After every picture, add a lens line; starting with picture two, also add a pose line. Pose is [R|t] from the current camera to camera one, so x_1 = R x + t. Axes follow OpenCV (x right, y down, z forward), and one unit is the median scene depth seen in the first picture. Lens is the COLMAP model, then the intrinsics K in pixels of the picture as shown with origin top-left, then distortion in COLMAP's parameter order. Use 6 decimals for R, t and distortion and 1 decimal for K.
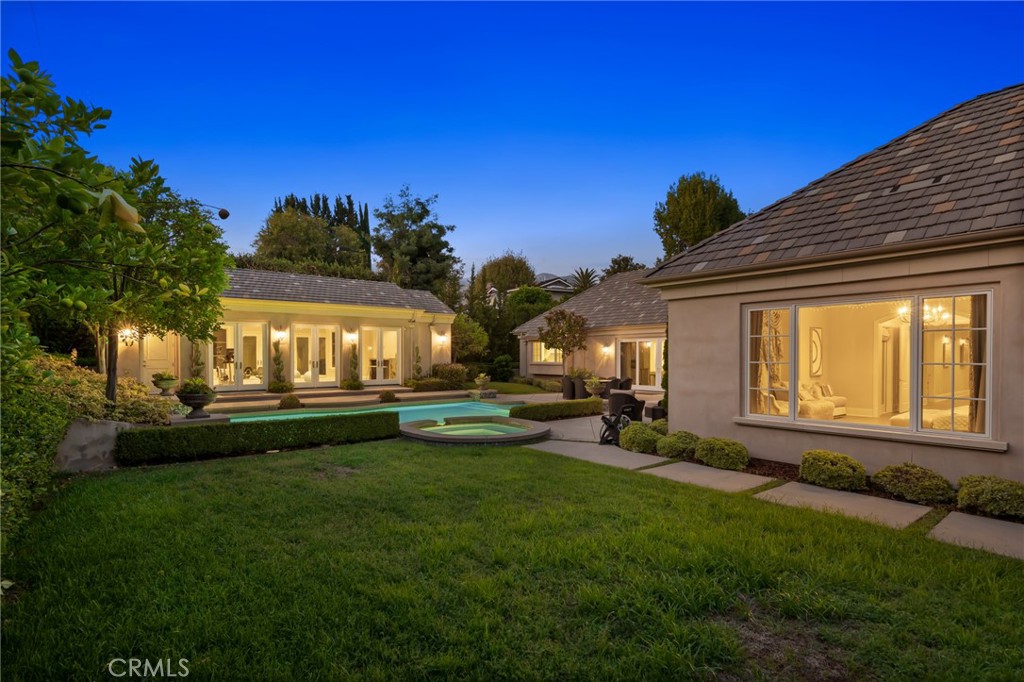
lens RADIAL K [[502.3, 0, 512.1], [0, 502.3, 364.8], [0, 0, 1]] dist [0.002263, 0.000028]
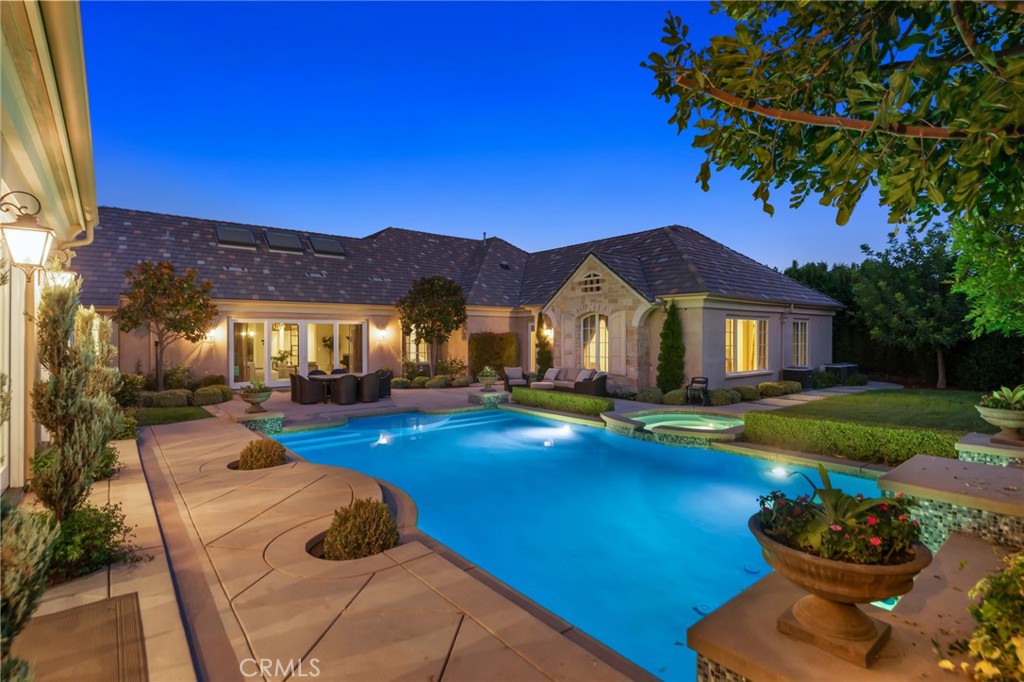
lens RADIAL K [[495.6, 0, 512.0], [0, 495.6, 341.0], [0, 0, 1]] dist [-0.001202, -0.000140]
pose [[-0.006431, -0.010622, 0.999923, -0.472627], [0.018413, 0.999773, 0.010739, -0.019807], [-0.999810, 0.018481, -0.006233, 0.619428]]
